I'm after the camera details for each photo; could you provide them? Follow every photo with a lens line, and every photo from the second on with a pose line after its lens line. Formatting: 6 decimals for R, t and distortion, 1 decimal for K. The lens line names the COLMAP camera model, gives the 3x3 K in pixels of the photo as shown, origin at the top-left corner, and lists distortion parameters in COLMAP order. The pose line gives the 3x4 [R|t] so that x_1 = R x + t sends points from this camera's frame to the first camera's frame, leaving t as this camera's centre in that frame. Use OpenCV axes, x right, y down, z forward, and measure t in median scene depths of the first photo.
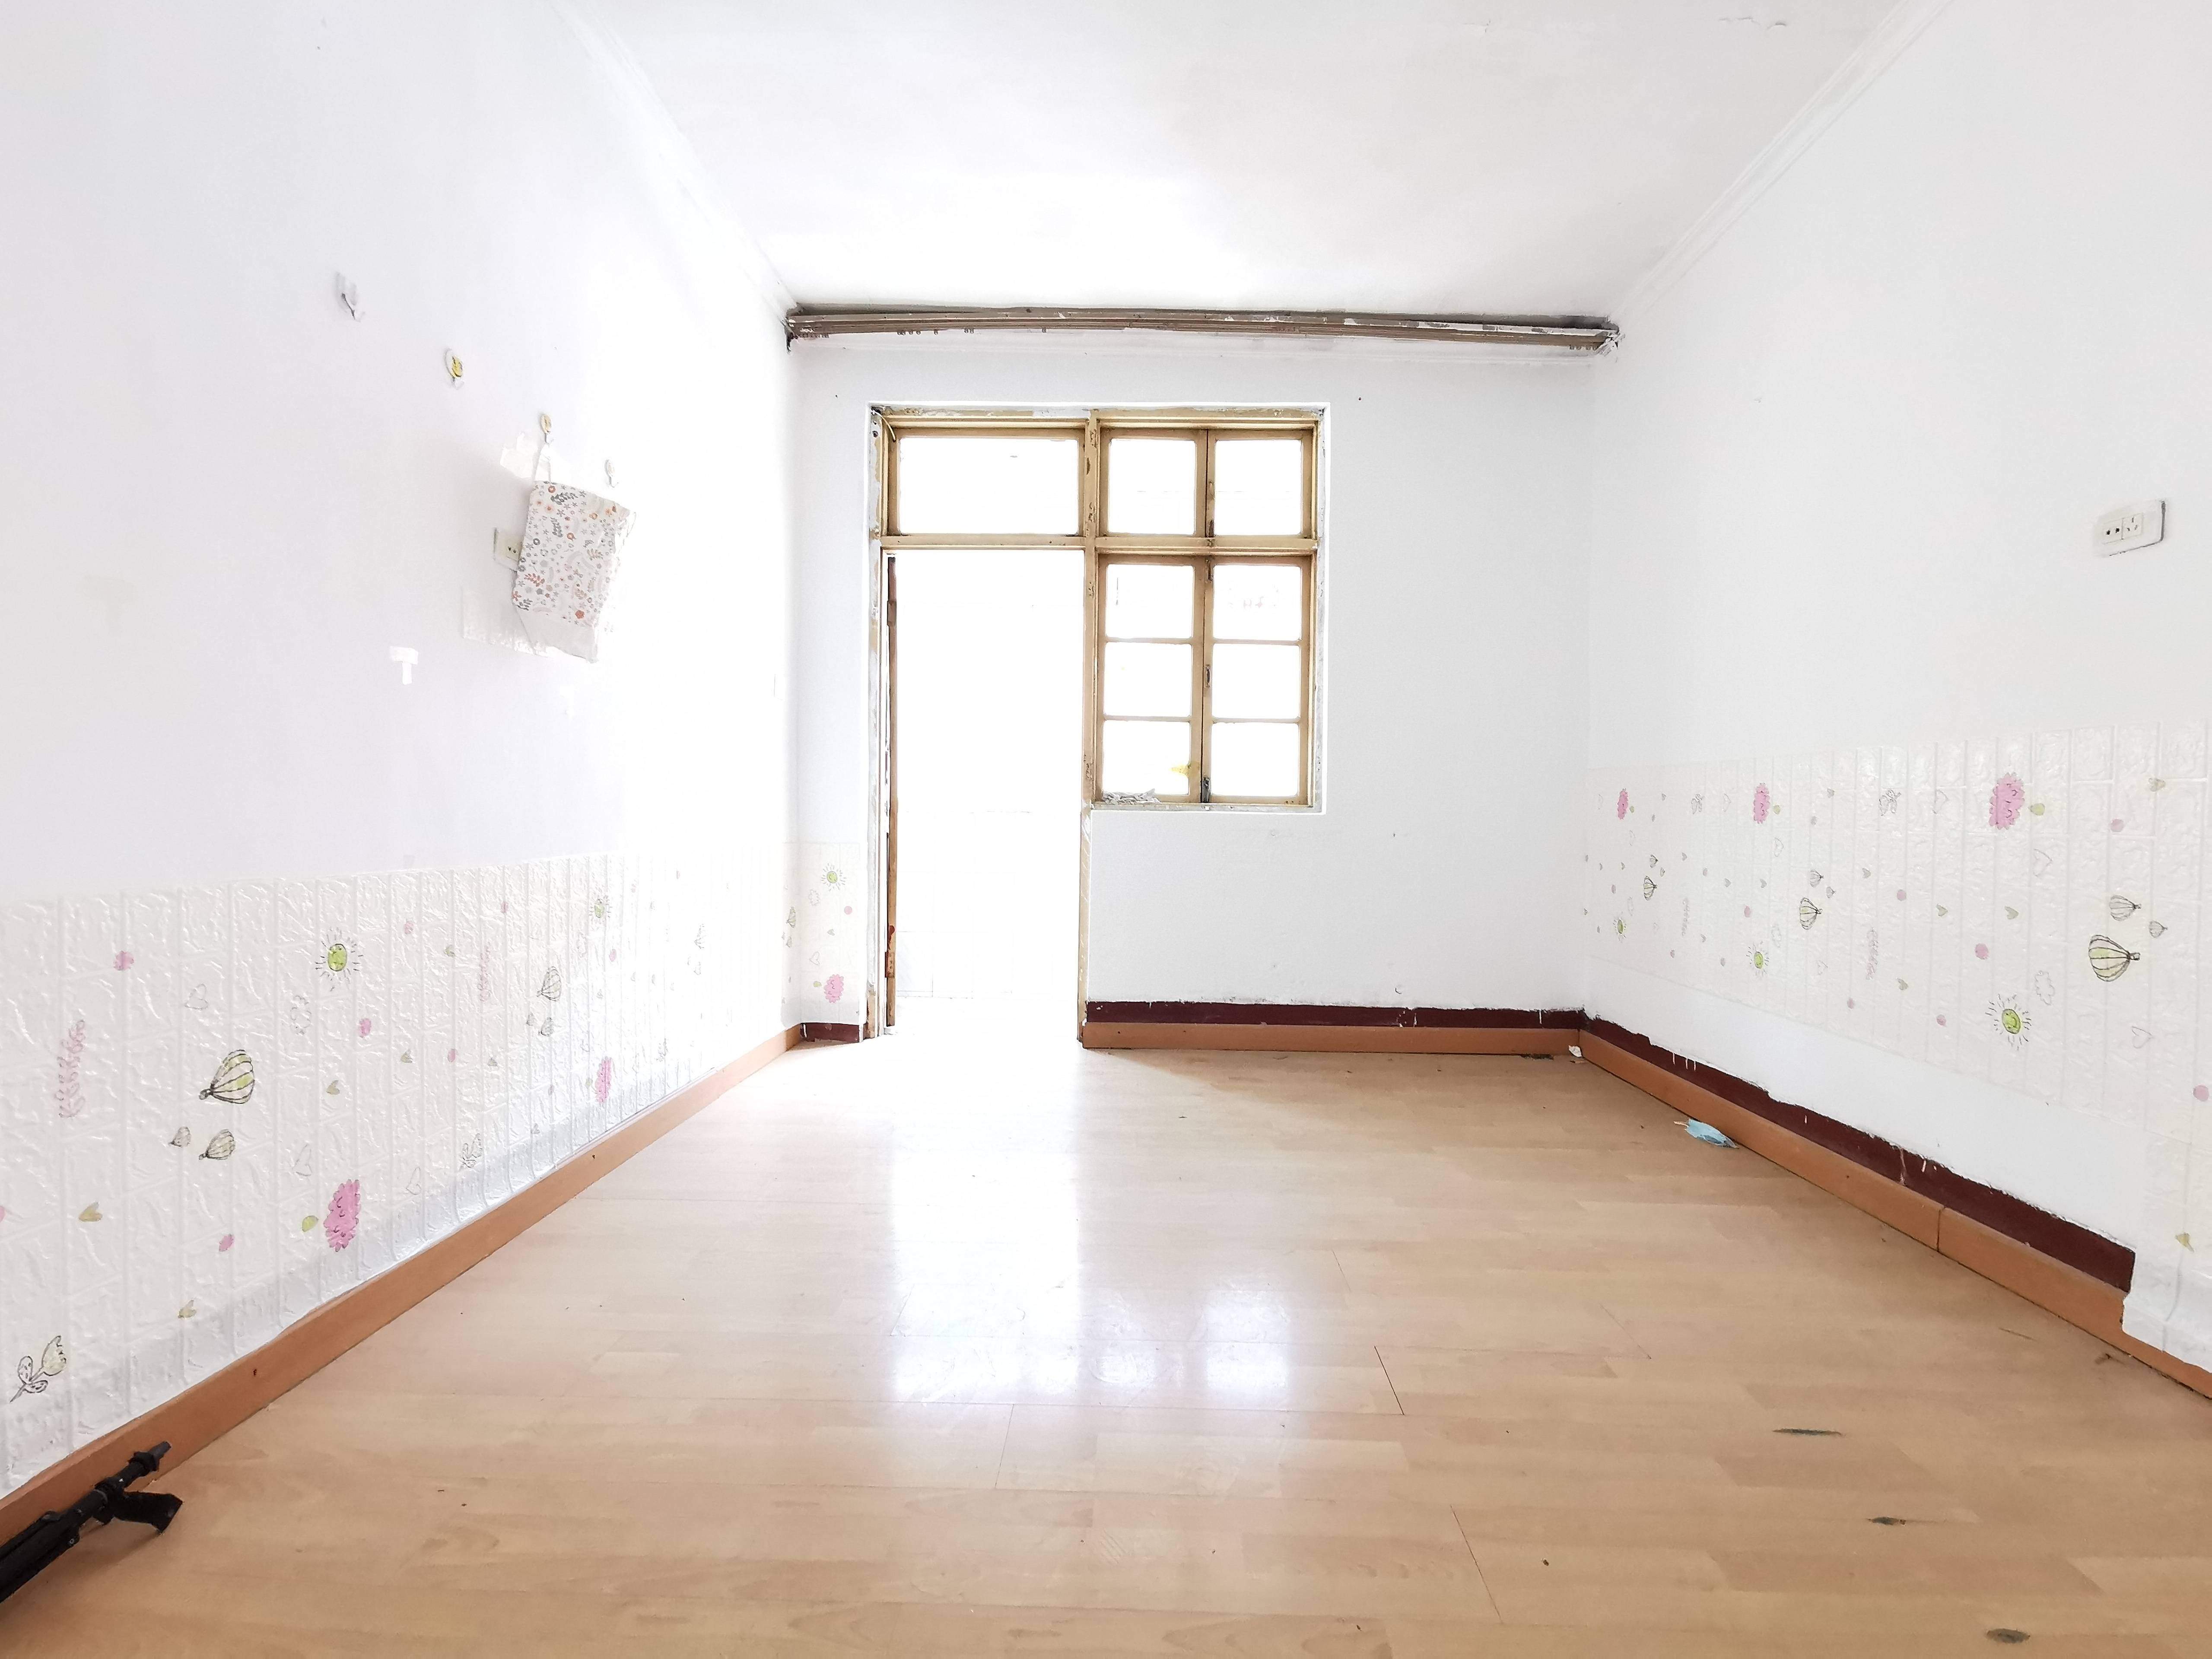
lens RADIAL K [[1025.8, 0, 1098.9], [0, 1025.8, 829.9], [0, 0, 1]] dist [0.000266, 0.000048]
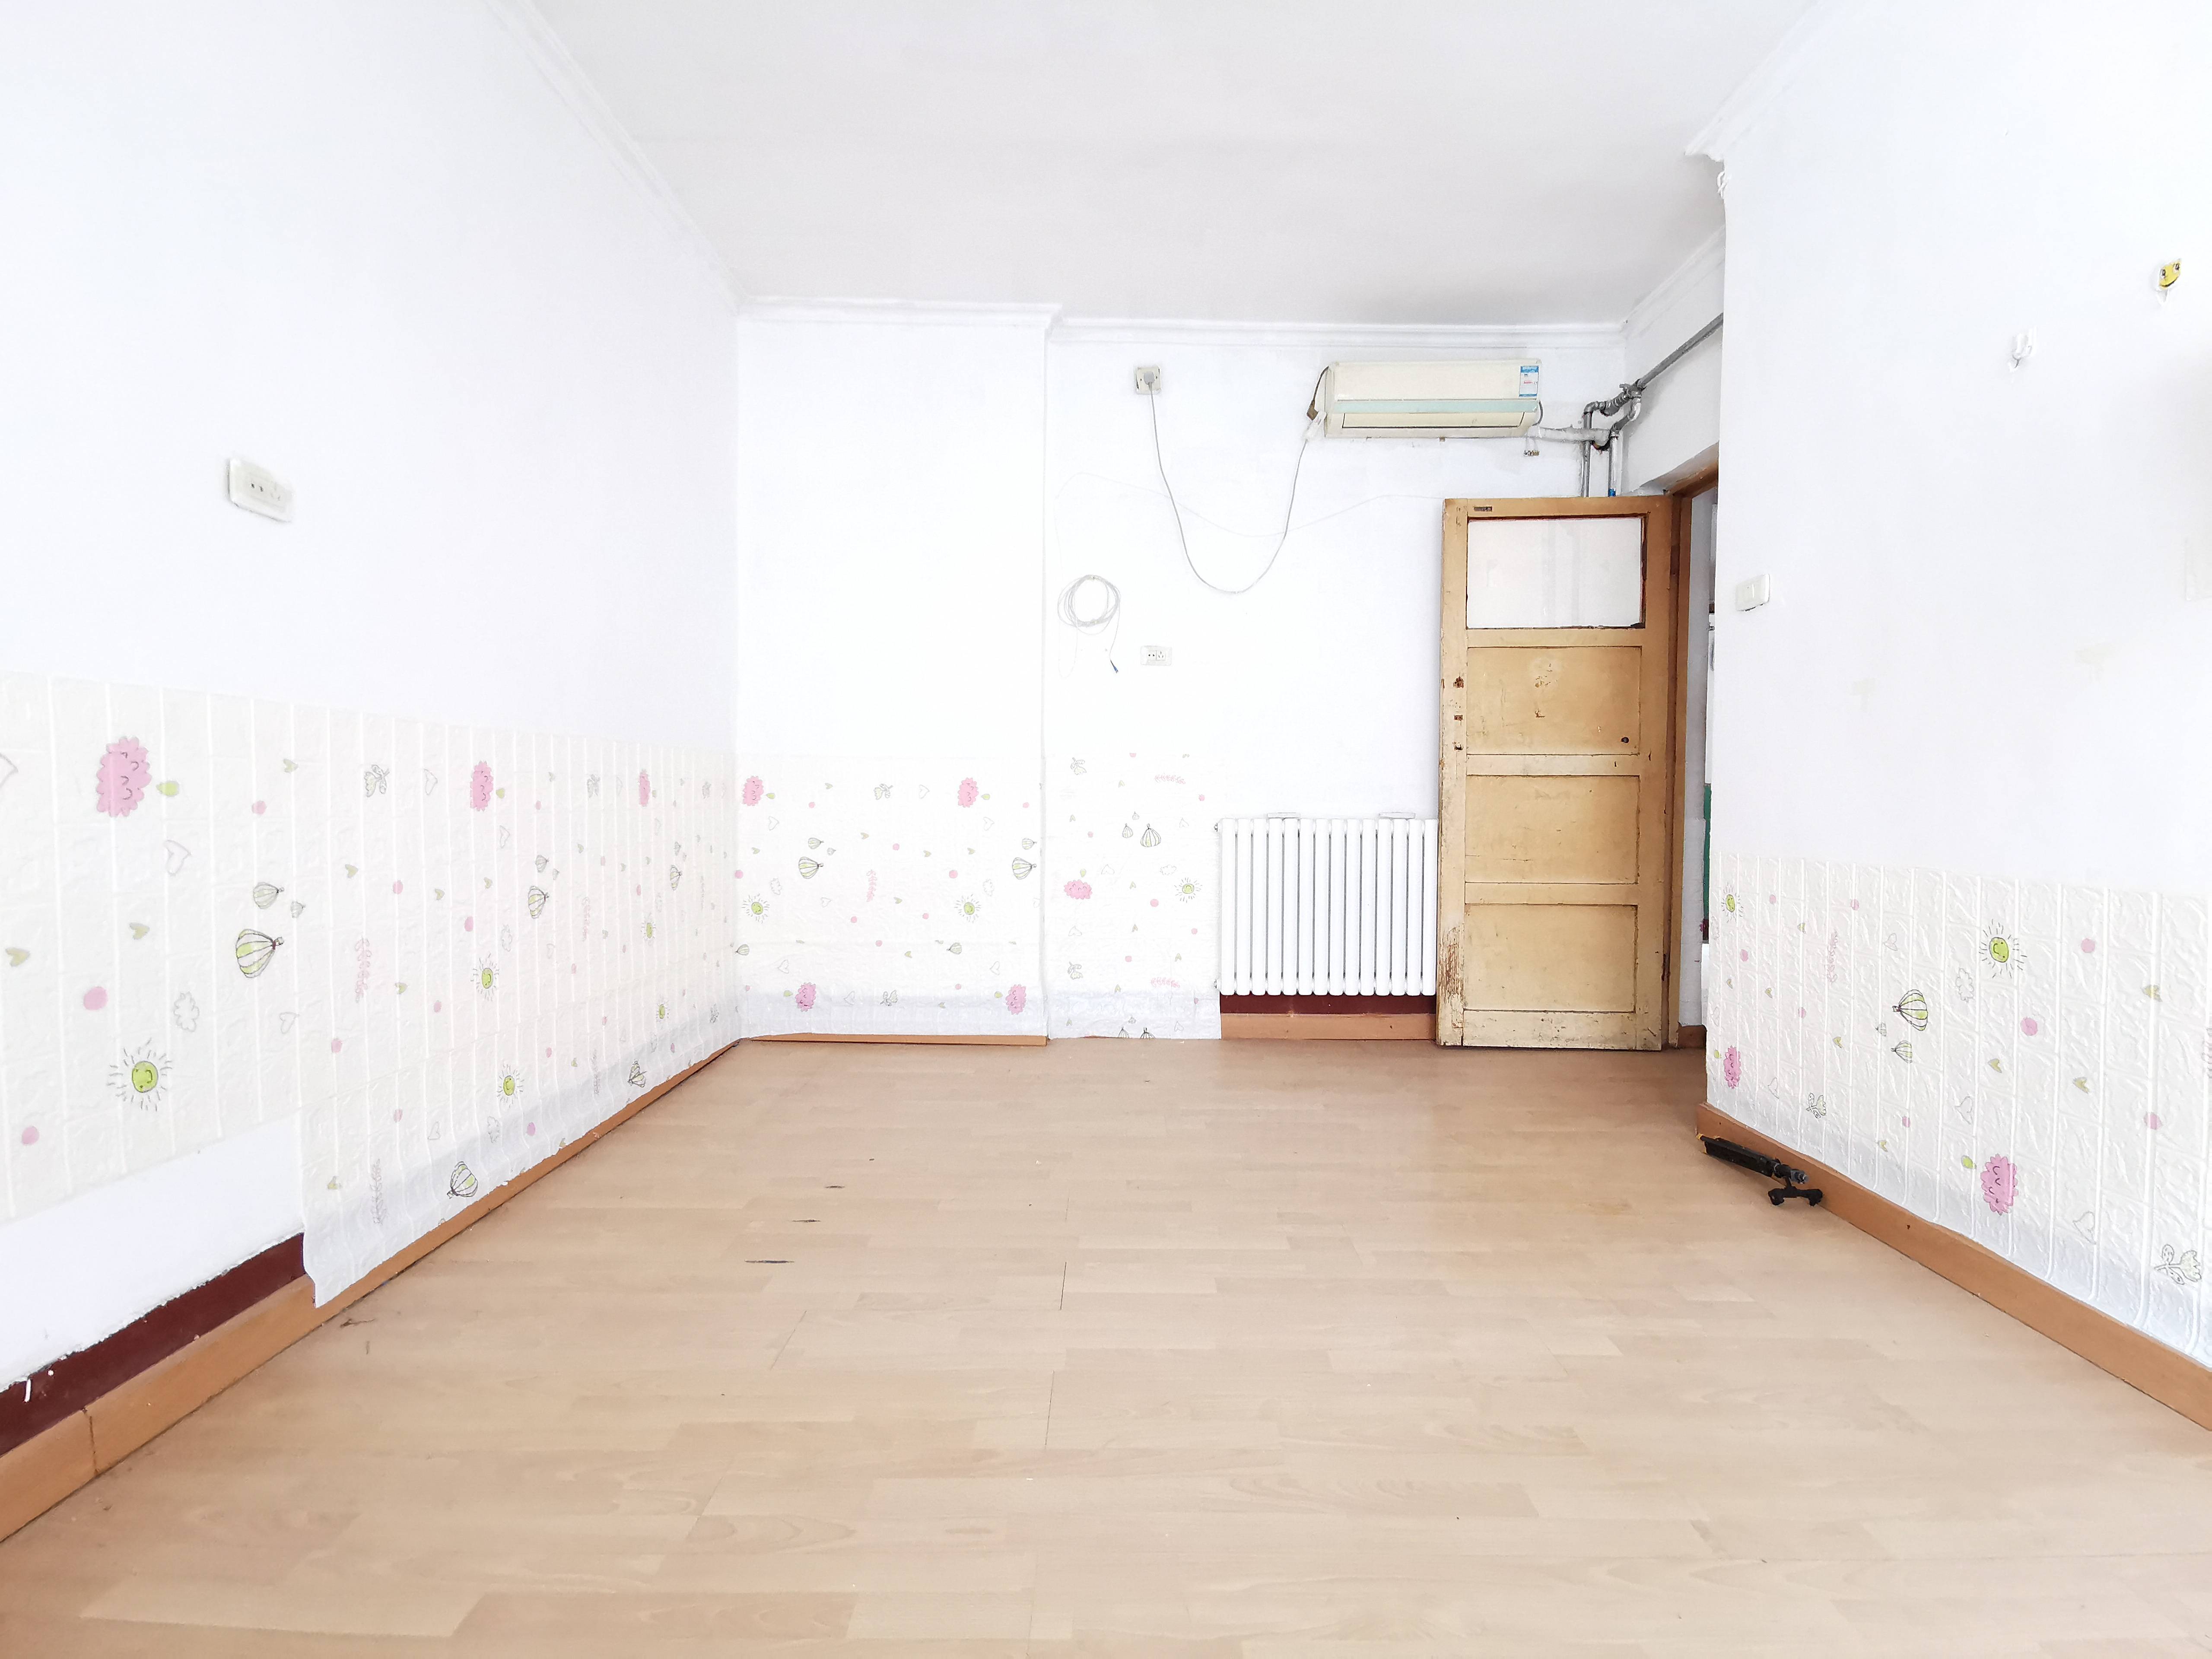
lens RADIAL K [[1025.8, 0, 1102.2], [0, 1025.8, 829.1], [0, 0, 1]] dist [0.000266, 0.000048]
pose [[-0.999380, -0.014793, -0.031937, 0.254229], [-0.016230, 0.998846, 0.045212, -0.038746], [0.031231, 0.045702, -0.998467, 1.934301]]
